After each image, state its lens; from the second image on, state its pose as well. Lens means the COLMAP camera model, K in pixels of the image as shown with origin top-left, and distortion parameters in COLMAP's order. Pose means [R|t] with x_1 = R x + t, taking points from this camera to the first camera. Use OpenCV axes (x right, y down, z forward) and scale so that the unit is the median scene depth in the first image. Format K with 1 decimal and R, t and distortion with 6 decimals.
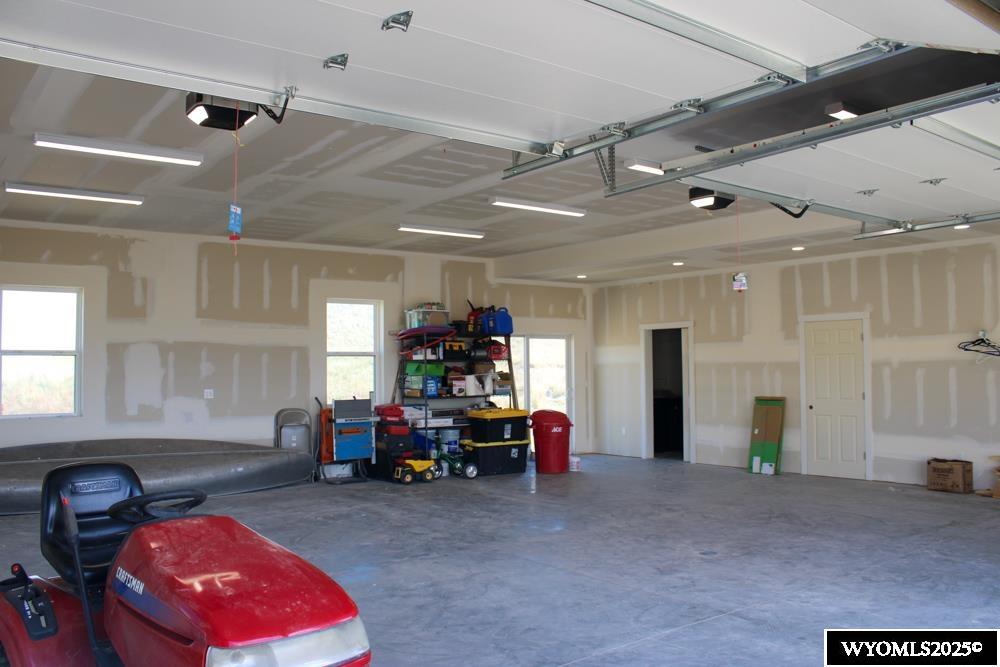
lens RADIAL K [[843.7, 0, 491.7], [0, 843.7, 329.9], [0, 0, 1]] dist [-0.105727, 0.008403]
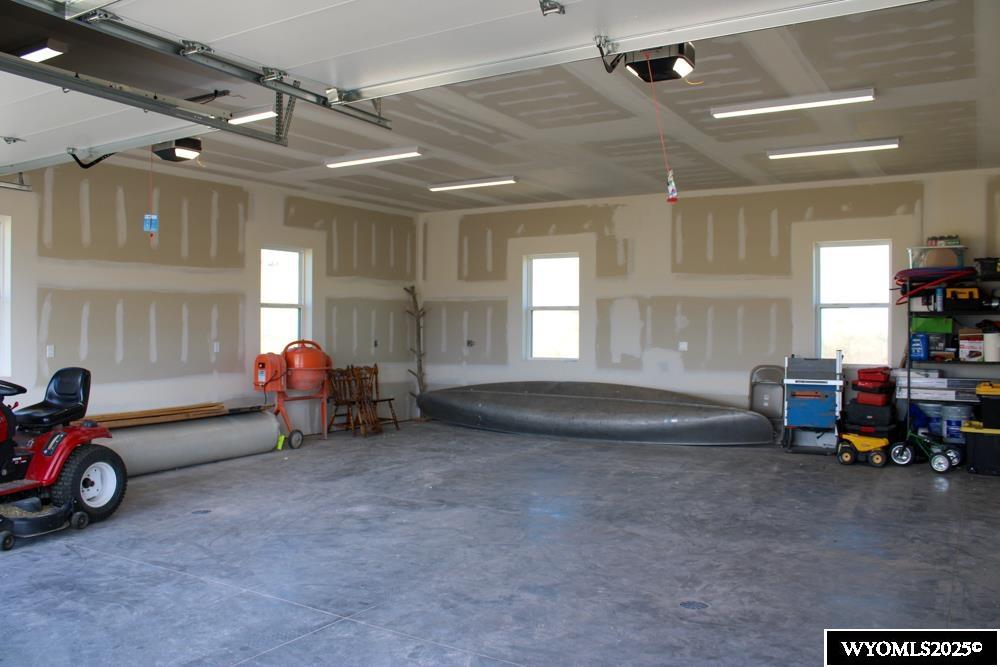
lens RADIAL K [[843.7, 0, 491.7], [0, 843.7, 329.9], [0, 0, 1]] dist [-0.105727, 0.008403]
pose [[0.366545, 0.014468, -0.930288, 0.534029], [0.034810, 0.998966, 0.029252, 0.017978], [0.929749, -0.043106, 0.365662, 0.402261]]
